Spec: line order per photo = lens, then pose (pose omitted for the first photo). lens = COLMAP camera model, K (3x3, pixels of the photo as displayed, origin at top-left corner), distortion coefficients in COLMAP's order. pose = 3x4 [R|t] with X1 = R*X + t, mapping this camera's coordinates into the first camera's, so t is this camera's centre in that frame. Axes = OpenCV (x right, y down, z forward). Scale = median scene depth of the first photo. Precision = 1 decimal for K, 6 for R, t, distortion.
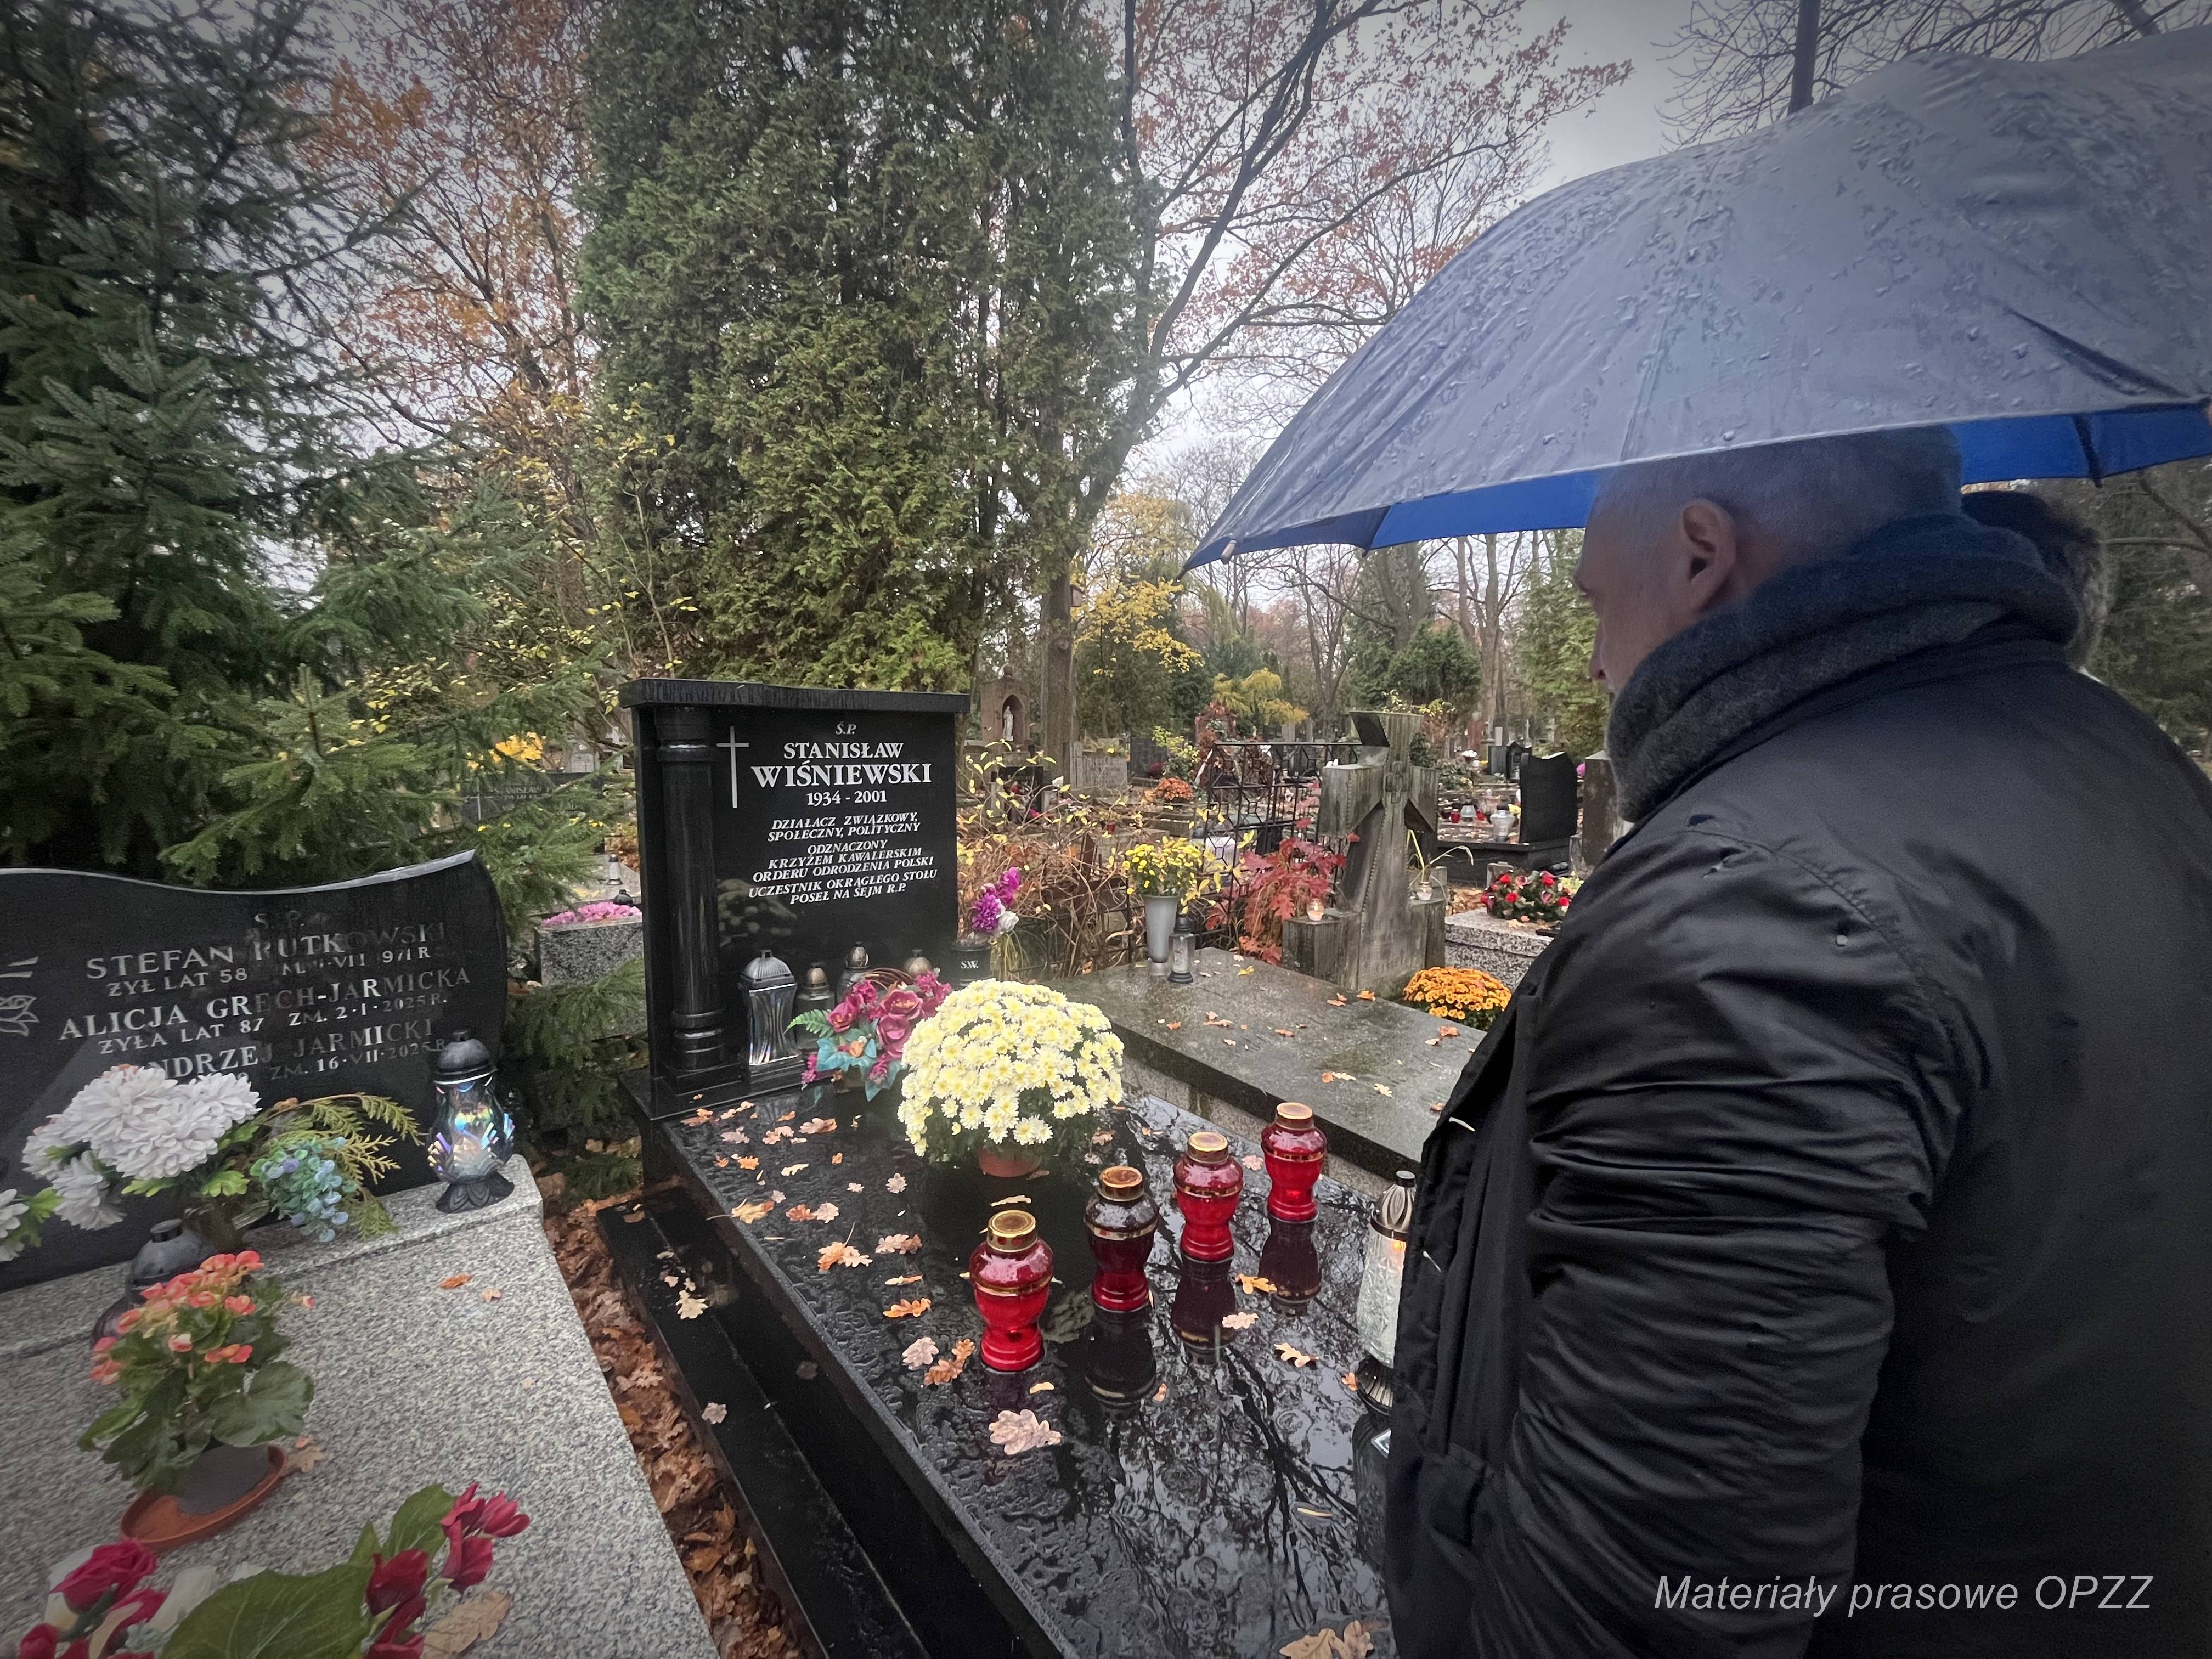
lens RADIAL K [[889.9, 0, 1102.4], [0, 889.9, 821.6], [0, 0, 1]] dist [-0.001472, -0.000637]
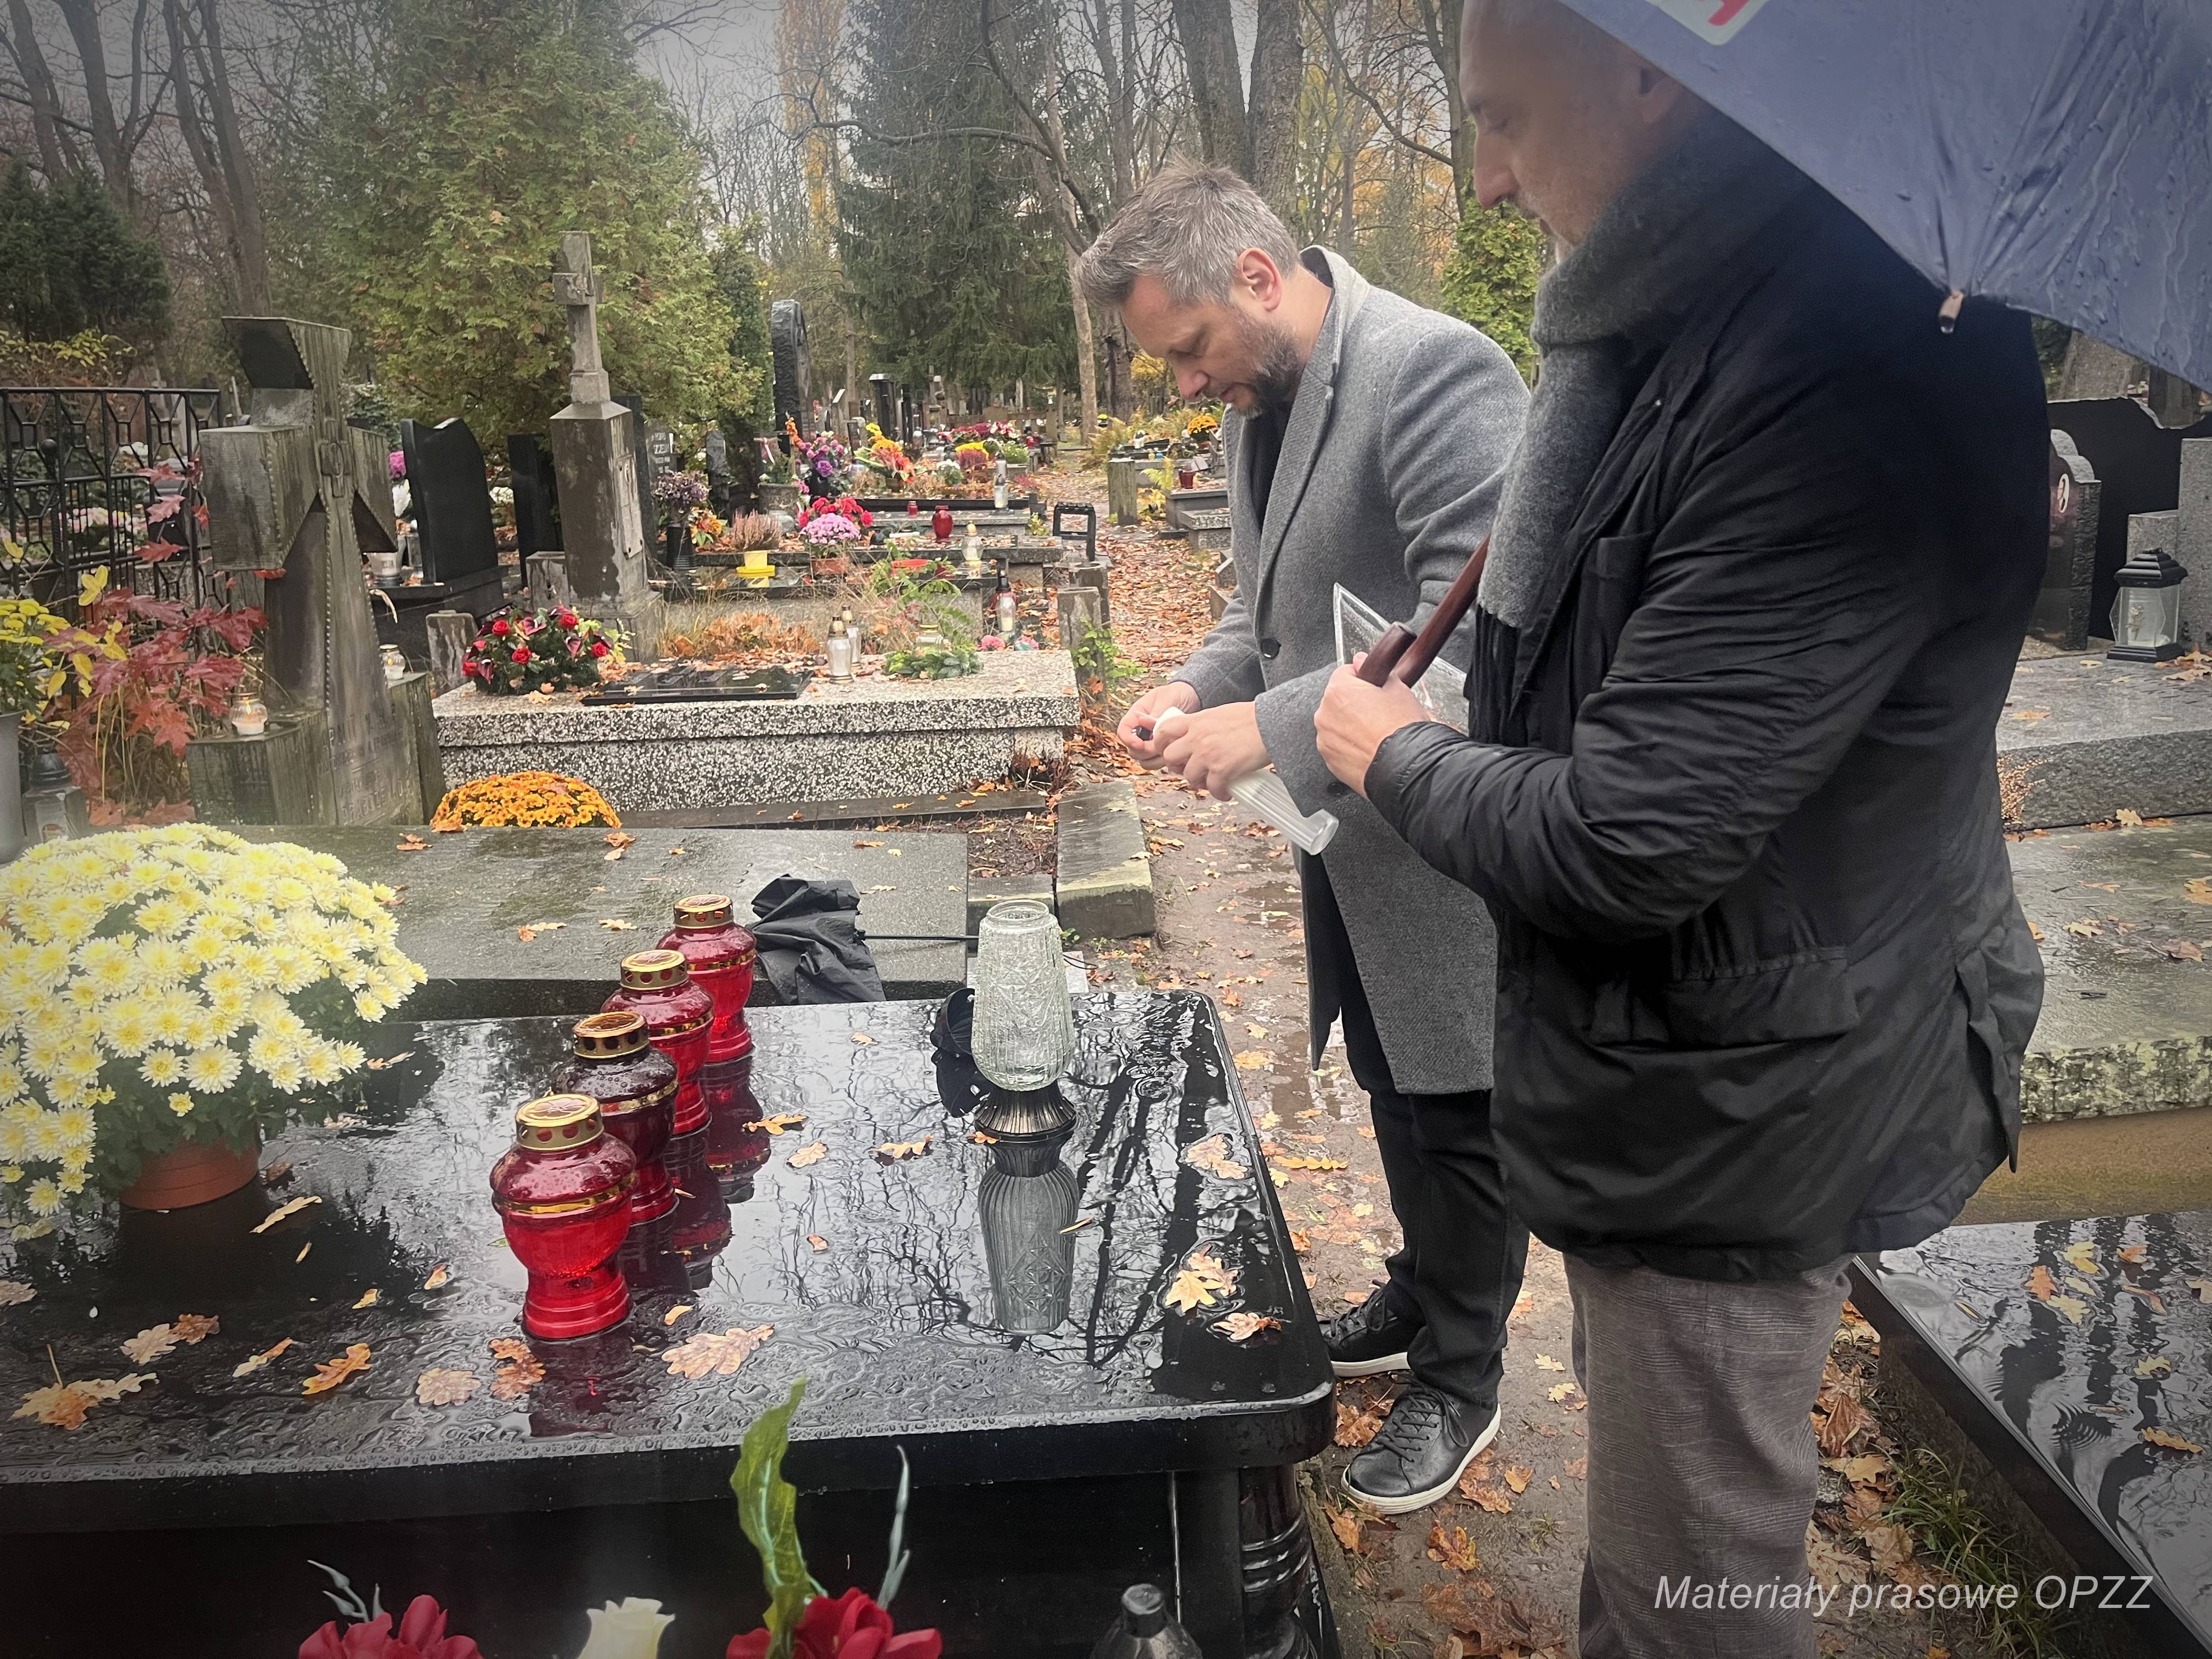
lens RADIAL K [[1684.3, 0, 1127.3], [0, 1684.3, 817.8], [0, 0, 1]] dist [0.056842, -0.072505]
pose [[0.589468, -0.210833, 0.779793, -0.360584], [0.104263, 0.977122, 0.185370, 0.042477], [-0.801035, -0.027967, 0.597964, 0.004869]]
